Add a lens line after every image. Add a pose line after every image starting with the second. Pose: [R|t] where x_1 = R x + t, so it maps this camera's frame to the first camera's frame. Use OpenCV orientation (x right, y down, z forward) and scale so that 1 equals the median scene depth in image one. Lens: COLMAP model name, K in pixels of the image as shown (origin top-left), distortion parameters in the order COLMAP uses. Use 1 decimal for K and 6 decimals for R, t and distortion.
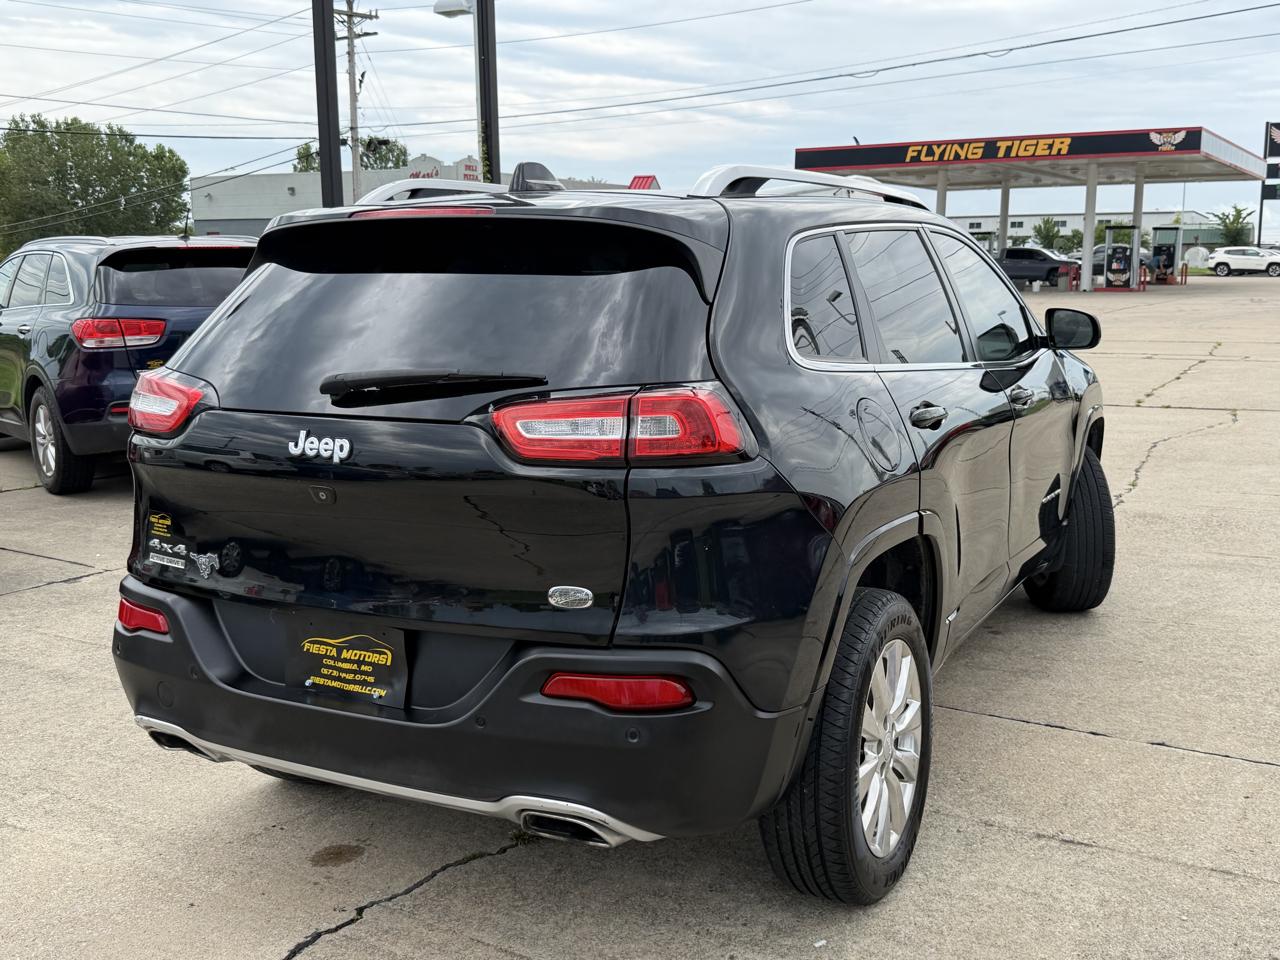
lens RADIAL K [[1253.8, 0, 639.2], [0, 1253.8, 462.0], [0, 0, 1]] dist [0.151355, -0.310180]
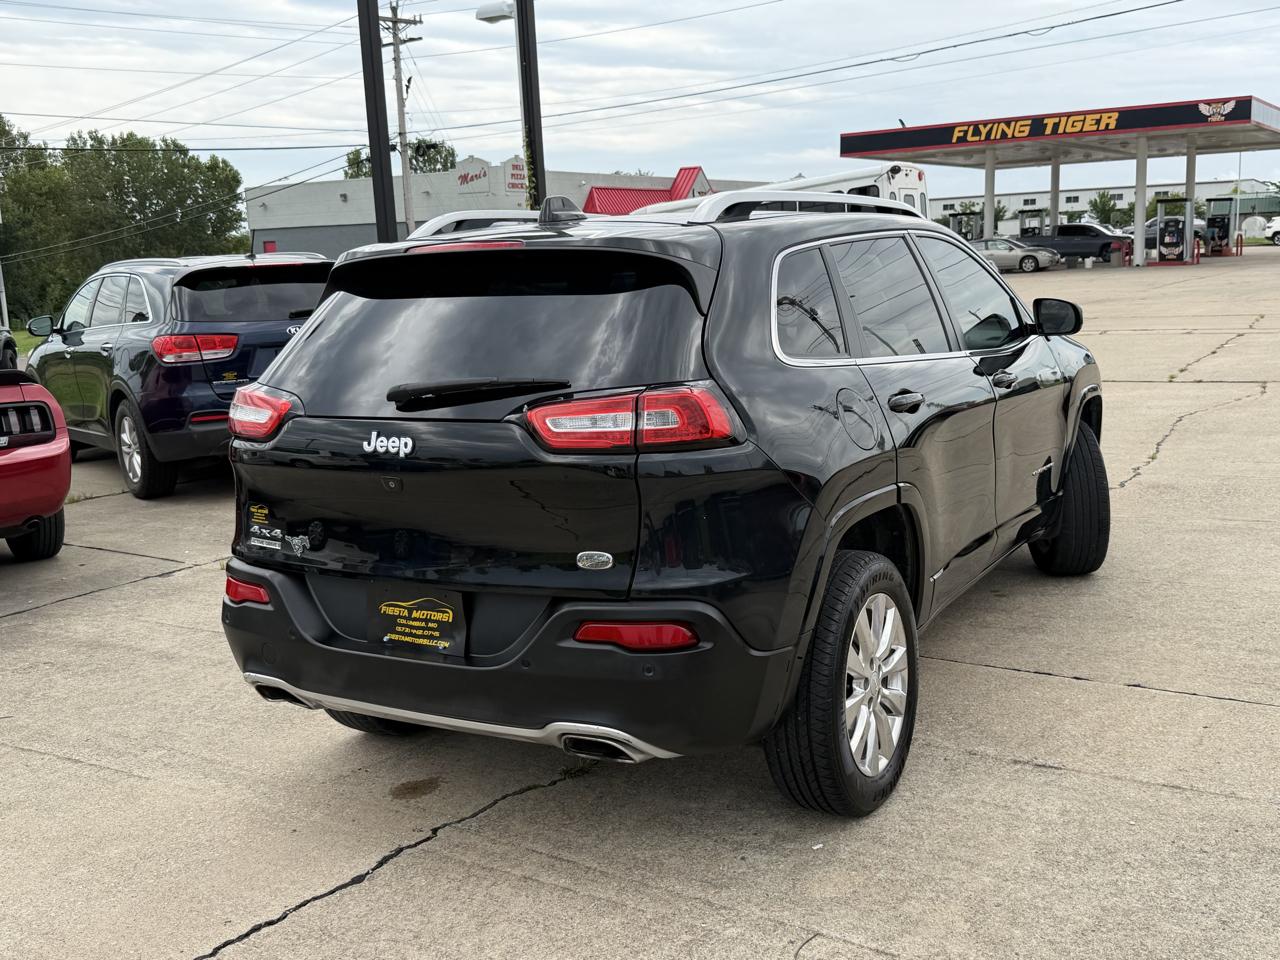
lens RADIAL K [[1247.9, 0, 645.7], [0, 1247.9, 477.2], [0, 0, 1]] dist [0.181454, -0.393636]
pose [[0.998692, -0.031674, -0.040144, 0.034114], [0.032405, 0.999318, 0.017697, 0.004753], [0.039556, -0.018974, 0.999037, -0.159233]]
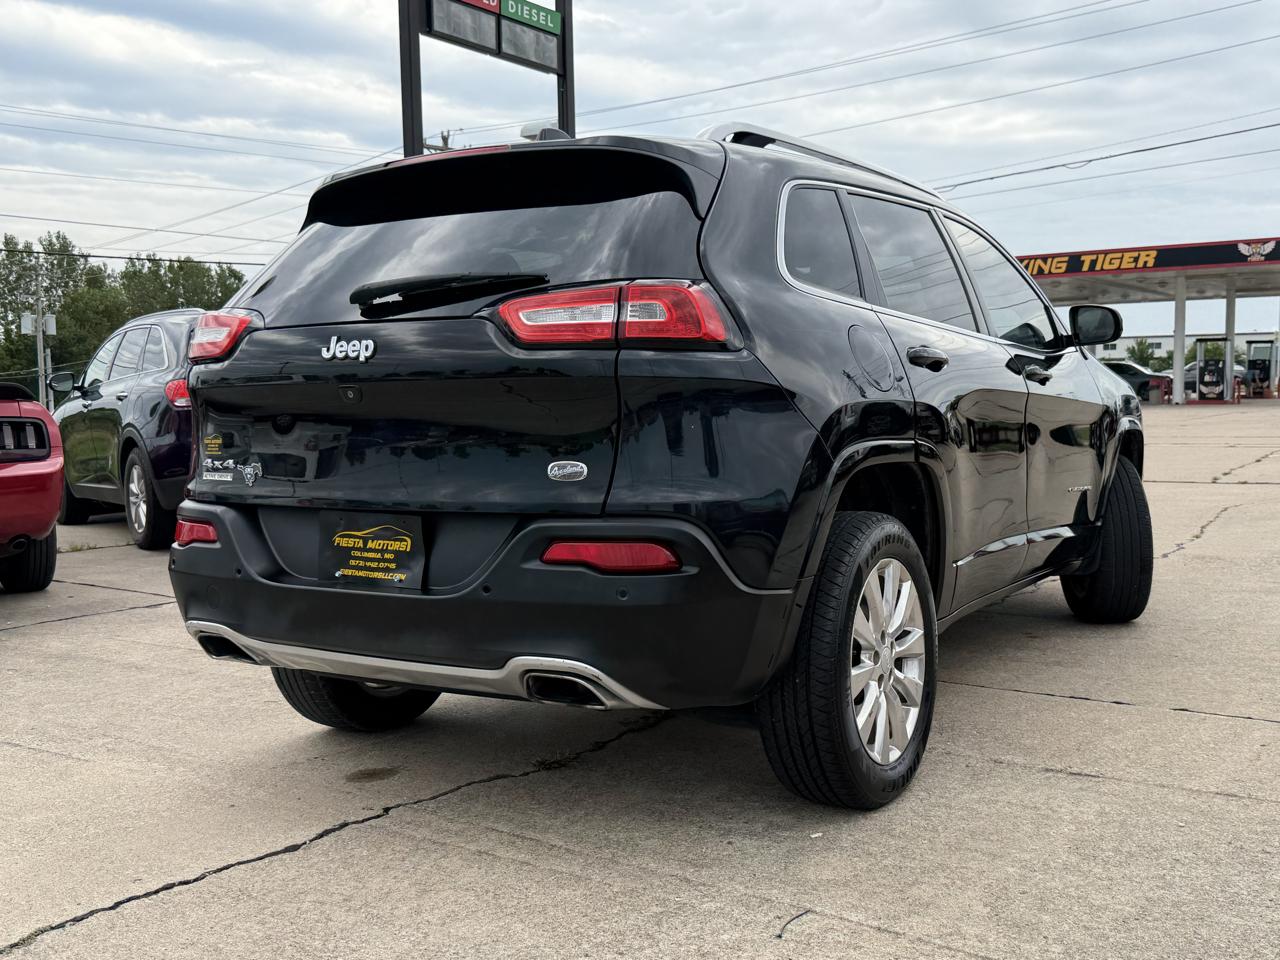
lens RADIAL K [[1250.9, 0, 634.4], [0, 1250.9, 485.8], [0, 0, 1]] dist [0.166098, -0.352477]
pose [[0.997367, -0.003855, -0.072417, 0.059862], [-0.001959, 0.996790, -0.080039, 0.151466], [0.072493, 0.079970, 0.994158, -0.055801]]
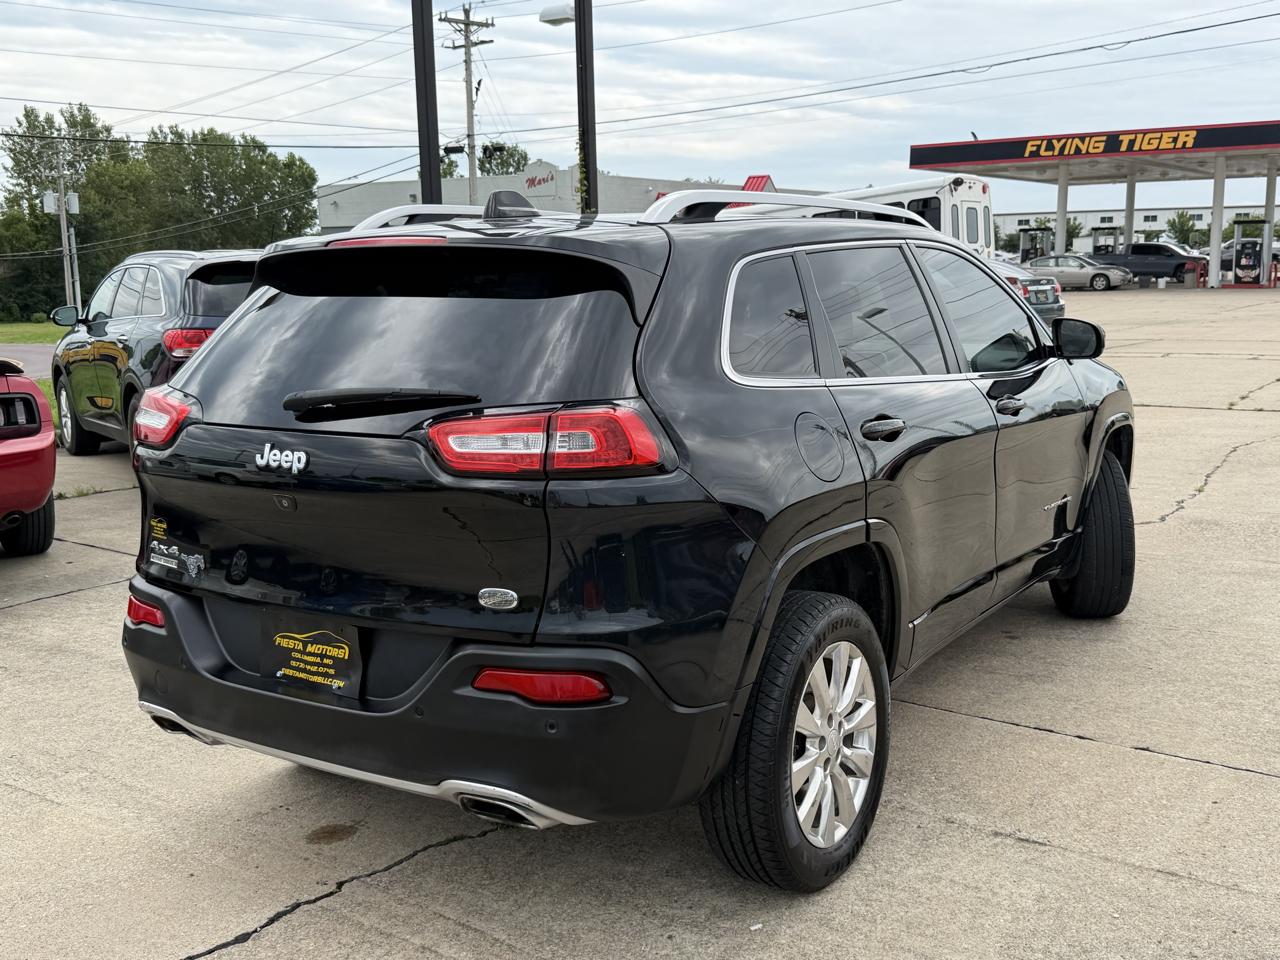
lens RADIAL K [[1250.6, 0, 653.1], [0, 1250.6, 471.5], [0, 0, 1]] dist [0.172945, -0.367907]
pose [[0.996589, 0.003233, -0.082468, 0.122710], [-0.002650, 0.999971, 0.007176, -0.007399], [0.082488, -0.006933, 0.996568, -0.050665]]
